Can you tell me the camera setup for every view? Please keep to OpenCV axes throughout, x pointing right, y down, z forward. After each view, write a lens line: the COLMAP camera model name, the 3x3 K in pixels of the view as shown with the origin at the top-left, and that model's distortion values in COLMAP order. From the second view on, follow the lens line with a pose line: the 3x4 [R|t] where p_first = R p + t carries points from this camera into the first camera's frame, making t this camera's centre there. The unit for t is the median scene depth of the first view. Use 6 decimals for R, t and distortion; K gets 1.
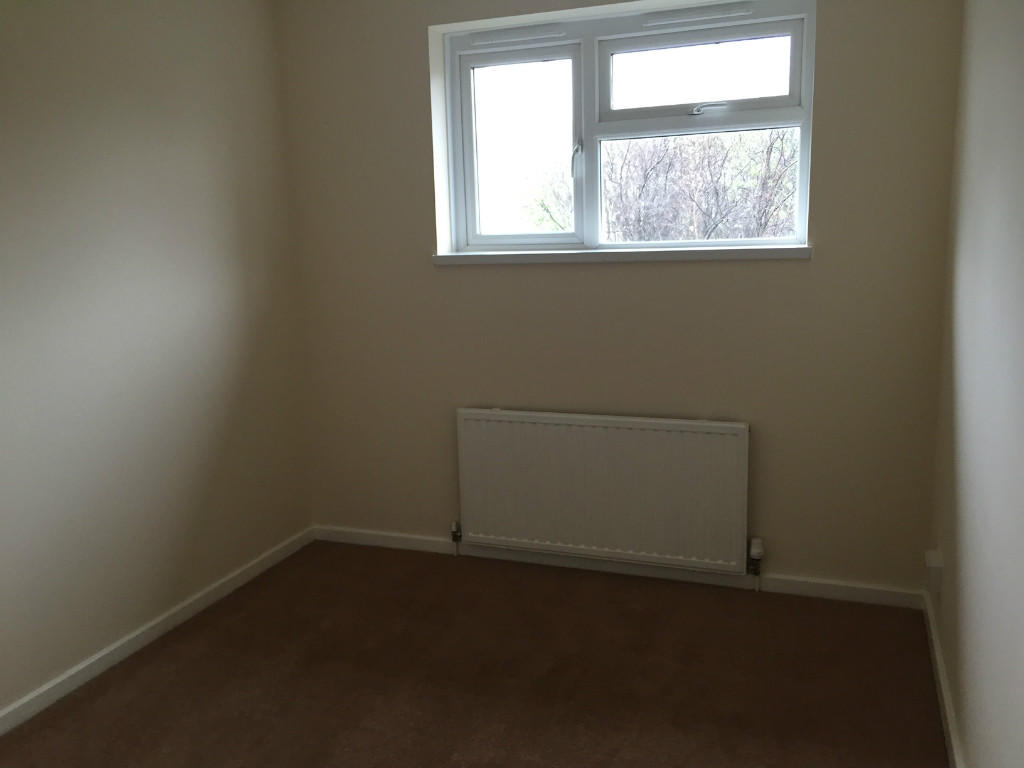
lens RADIAL K [[724.2, 0, 512.3], [0, 724.2, 350.3], [0, 0, 1]] dist [0.047460, -0.000931]
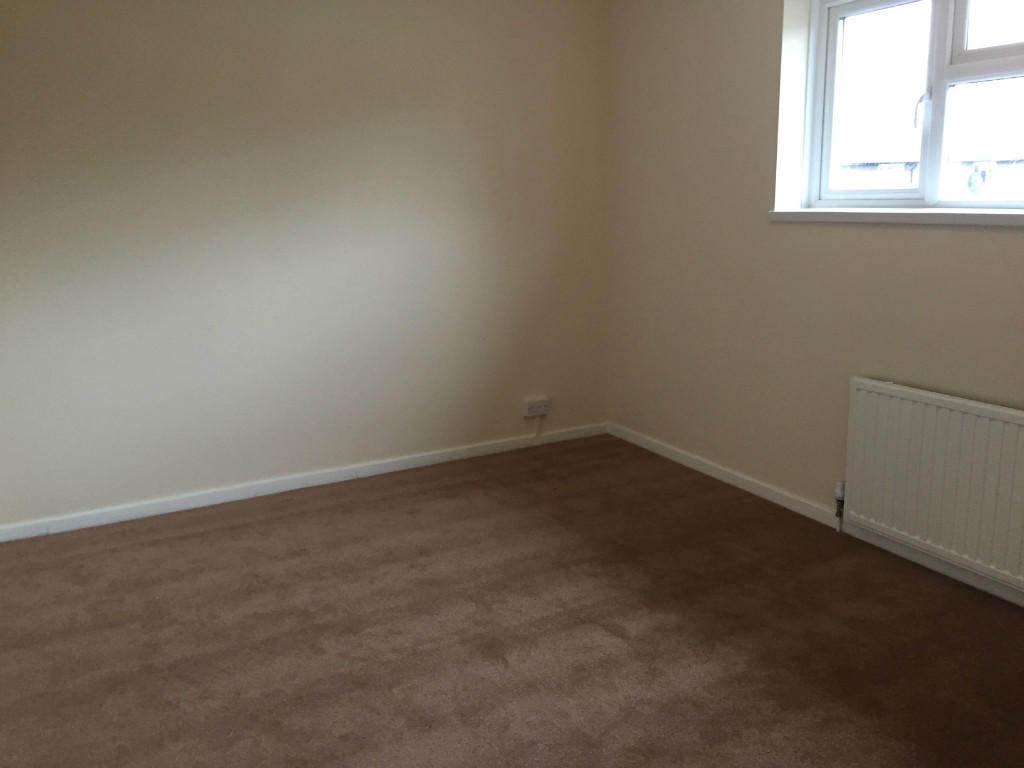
lens RADIAL K [[870.1, 0, 512.0], [0, 870.1, 384.0], [0, 0, 1]] dist [0.066278, -0.008391]
pose [[0.697649, 0.165861, -0.696976, 0.544278], [-0.119603, 0.986144, 0.114956, 0.015683], [0.706386, 0.003162, 0.707820, -0.160352]]
